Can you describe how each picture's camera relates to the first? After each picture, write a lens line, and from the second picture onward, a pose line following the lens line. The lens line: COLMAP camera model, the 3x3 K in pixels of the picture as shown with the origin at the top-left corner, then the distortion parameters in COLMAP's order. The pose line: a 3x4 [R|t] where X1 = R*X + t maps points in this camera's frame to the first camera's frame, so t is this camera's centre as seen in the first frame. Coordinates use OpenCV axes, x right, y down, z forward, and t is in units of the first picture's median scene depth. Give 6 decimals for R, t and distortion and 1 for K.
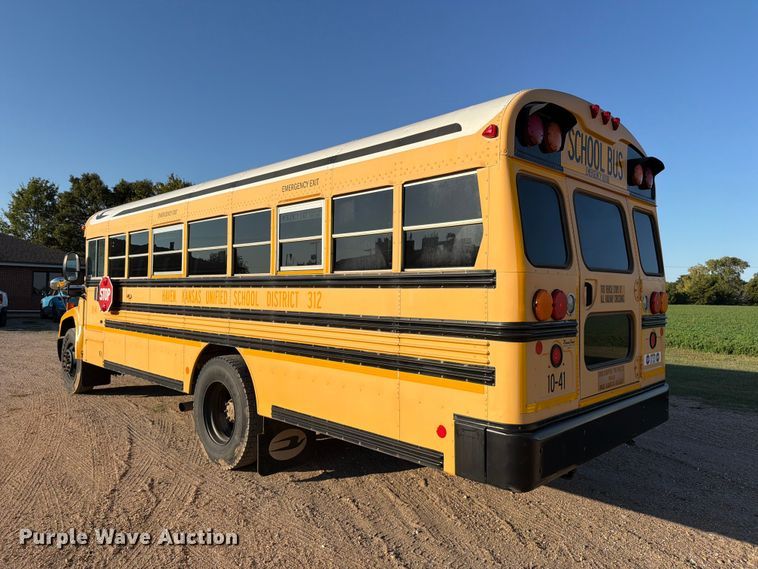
lens RADIAL K [[496.0, 0, 375.4], [0, 496.0, 281.4], [0, 0, 1]] dist [0.032919, -0.001216]
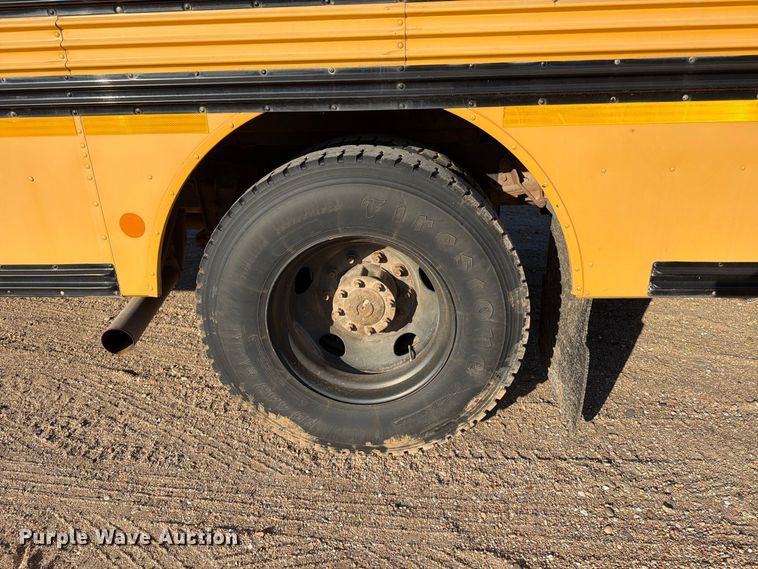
lens RADIAL K [[496.0, 0, 375.4], [0, 496.0, 281.4], [0, 0, 1]] dist [0.032919, -0.001216]
pose [[0.768154, -0.263466, 0.583546, -0.509669], [0.017852, 0.919871, 0.391814, 0.110879], [-0.640016, -0.290556, 0.711306, 0.794850]]
